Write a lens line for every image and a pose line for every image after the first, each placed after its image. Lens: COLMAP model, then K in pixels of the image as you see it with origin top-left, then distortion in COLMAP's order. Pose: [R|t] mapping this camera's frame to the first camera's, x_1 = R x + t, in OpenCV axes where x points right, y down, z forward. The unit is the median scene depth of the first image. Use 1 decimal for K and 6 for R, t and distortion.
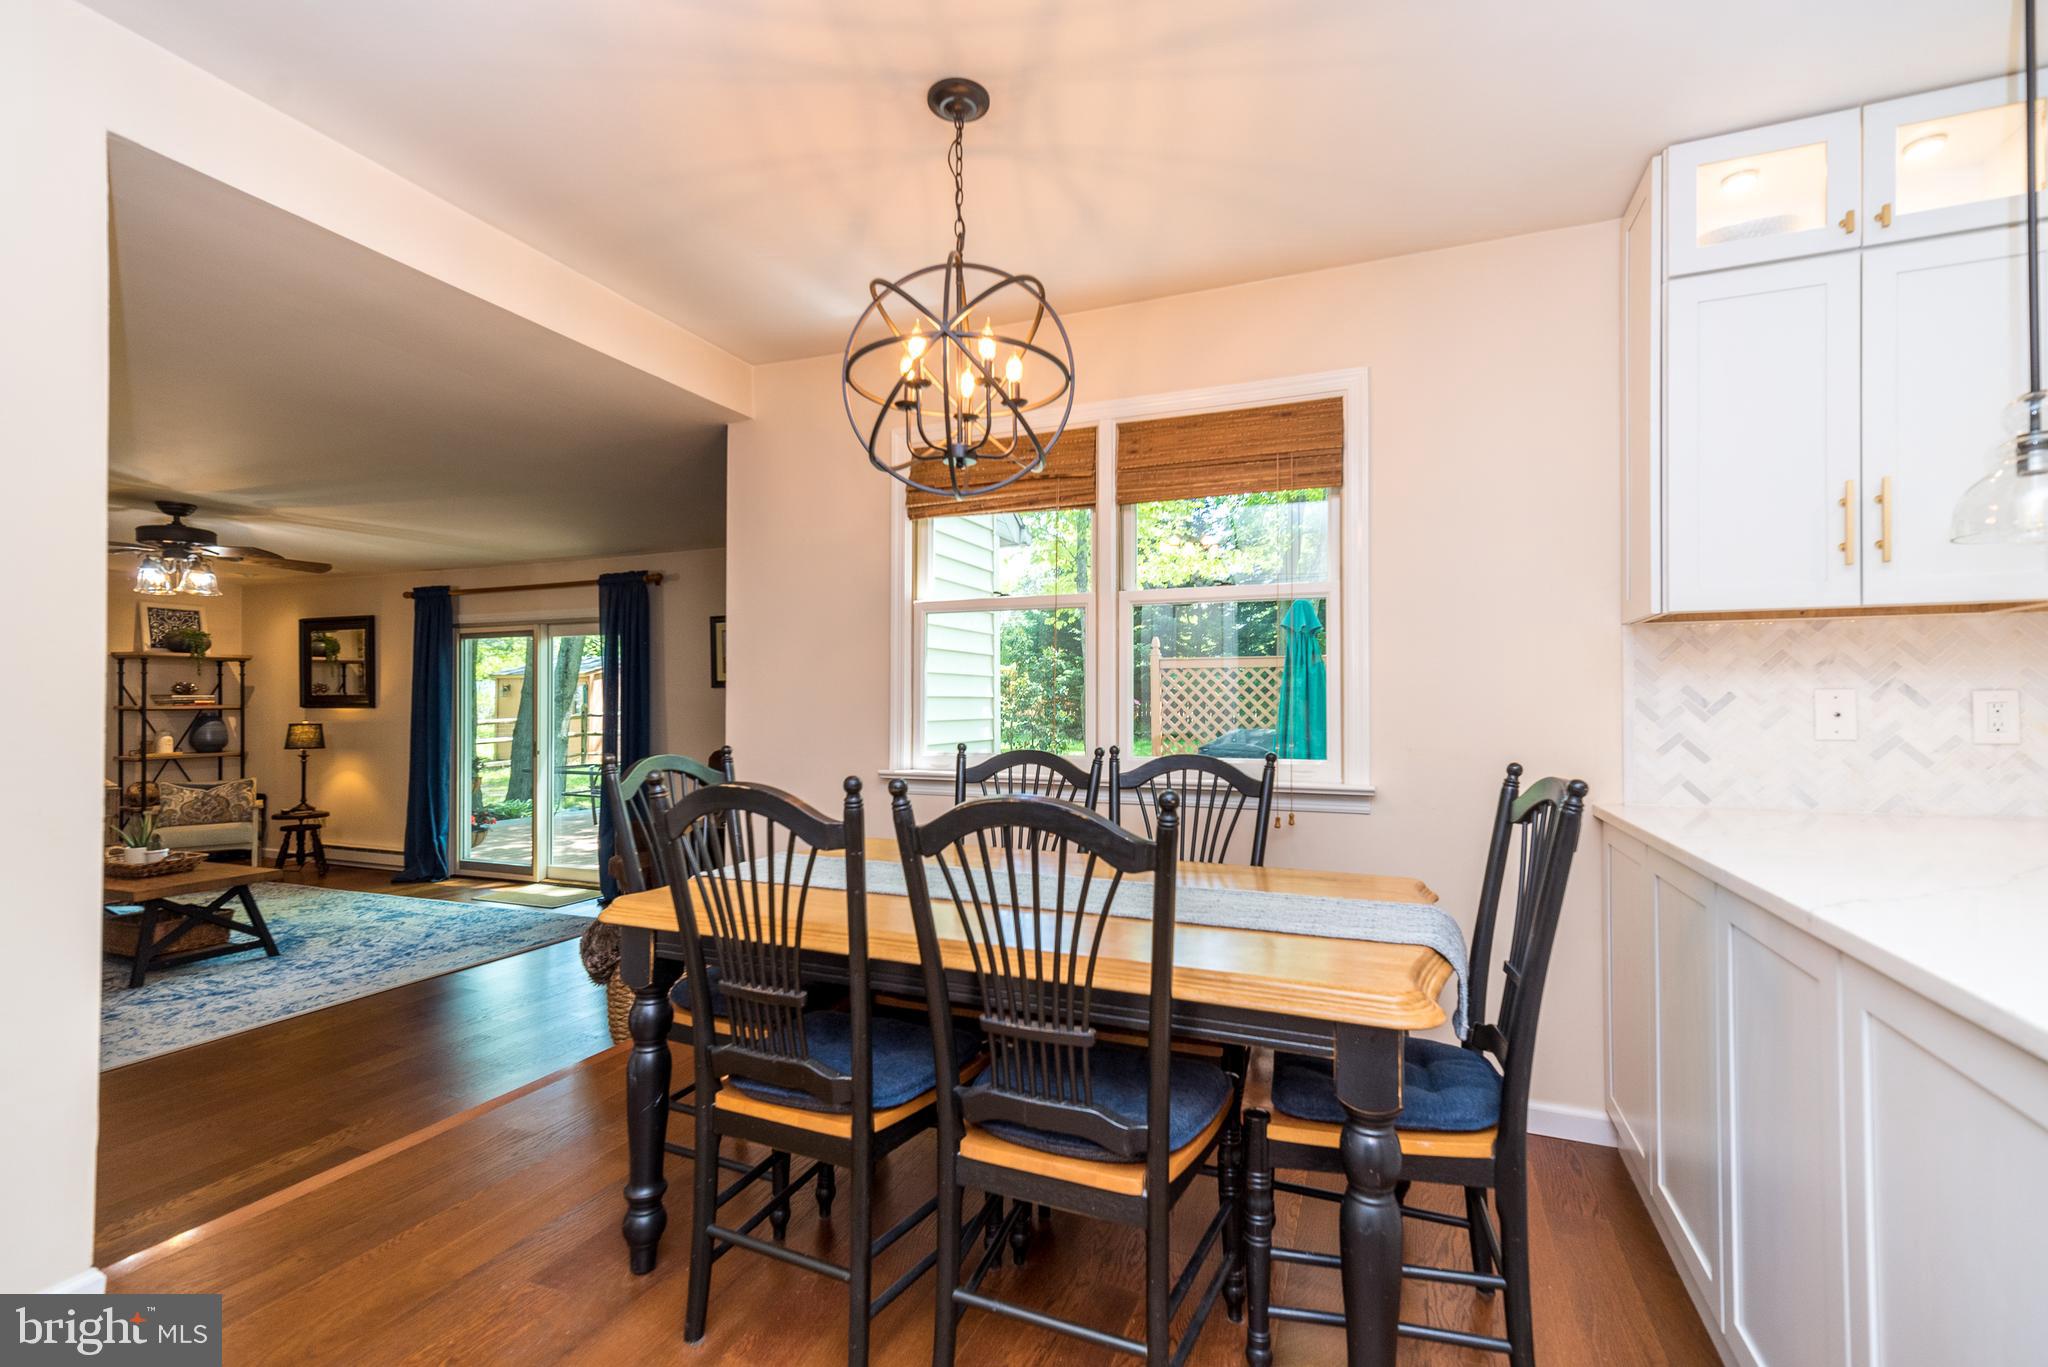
lens RADIAL K [[892.8, 0, 1035.9], [0, 892.8, 695.1], [0, 0, 1]] dist [0.009526, -0.000329]
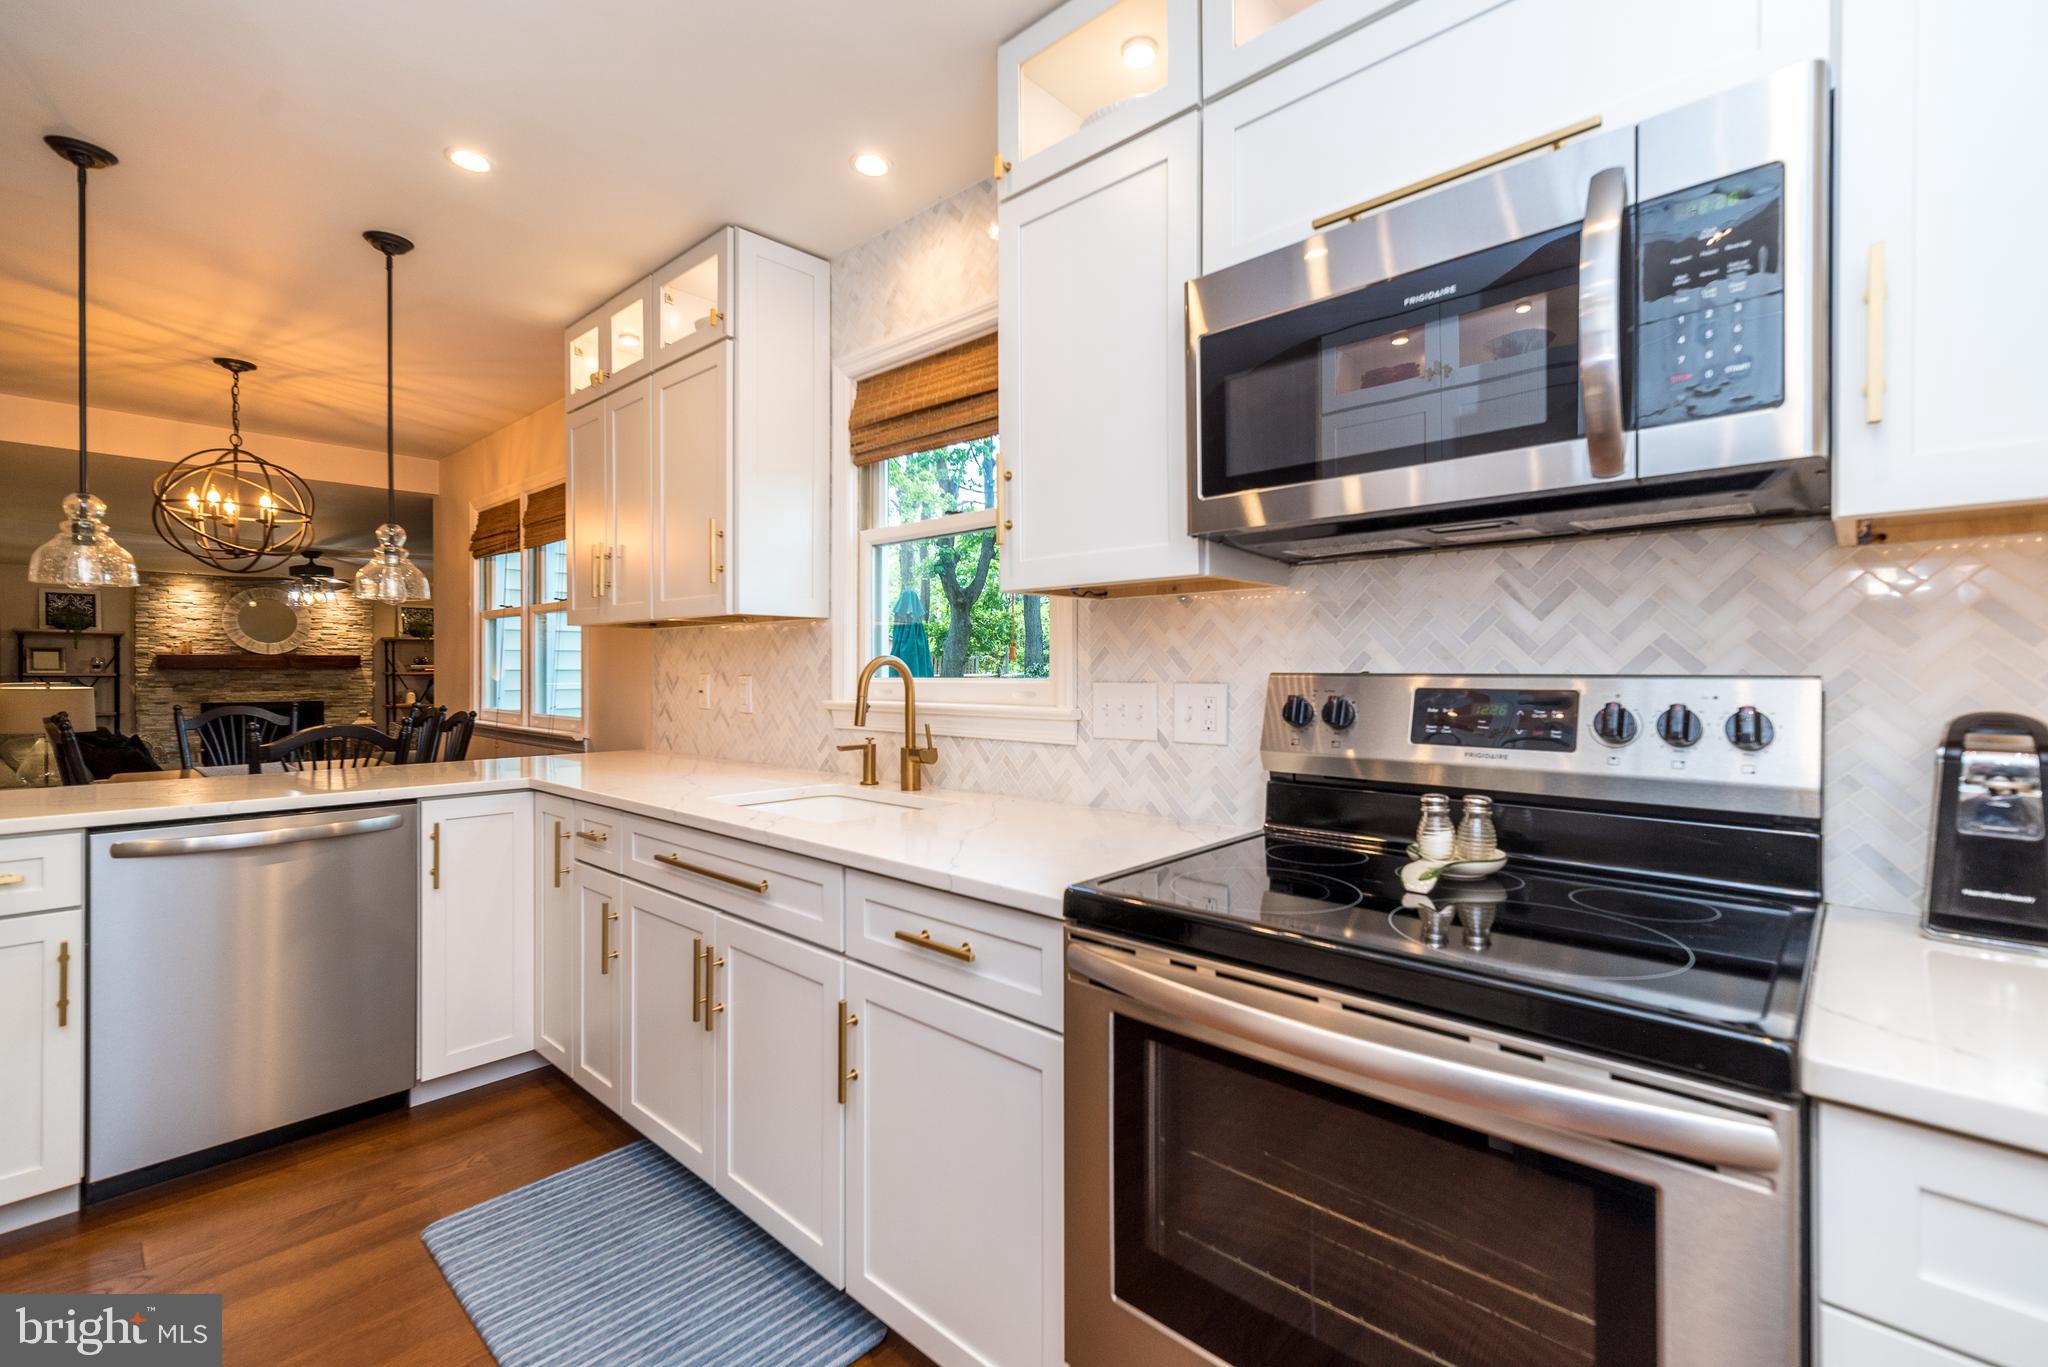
lens RADIAL K [[892.8, 0, 1027.1], [0, 892.8, 671.1], [0, 0, 1]] dist [0.009526, -0.000329]
pose [[0.937890, 0.002298, -0.346926, 1.864548], [0.003220, 0.999877, 0.015330, -0.032075], [0.346919, -0.015495, 0.937767, -0.185205]]
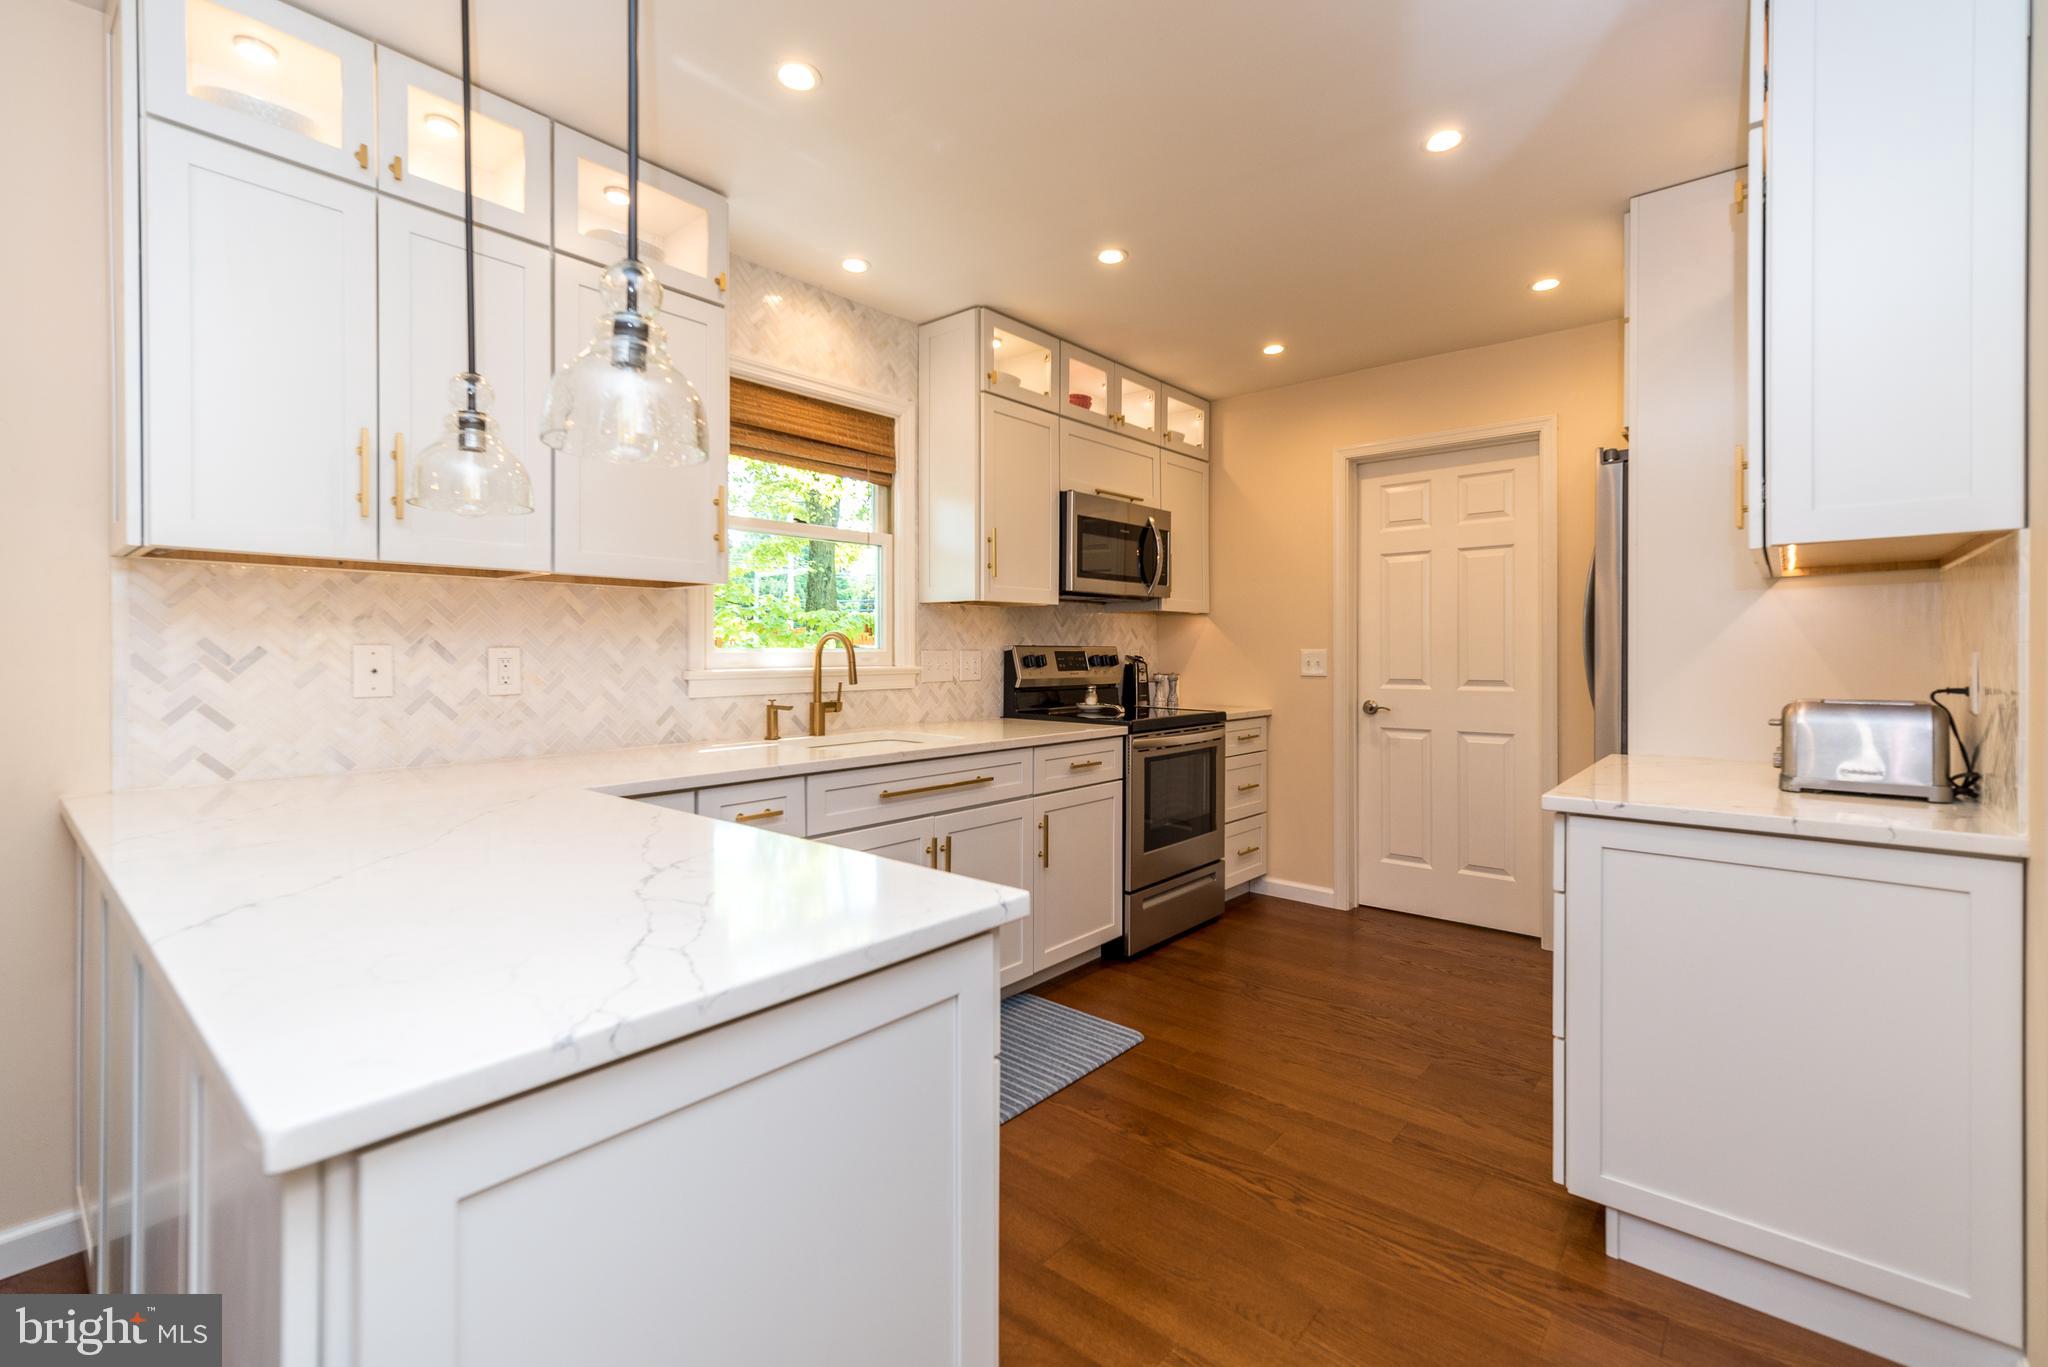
lens RADIAL K [[892.8, 0, 1001.0], [0, 892.8, 663.6], [0, 0, 1]] dist [0.009526, -0.000329]
pose [[0.333010, -0.010526, 0.942864, 0.195470], [-0.014747, 0.999757, 0.016369, -0.012022], [-0.942808, -0.019355, 0.332774, 0.032665]]
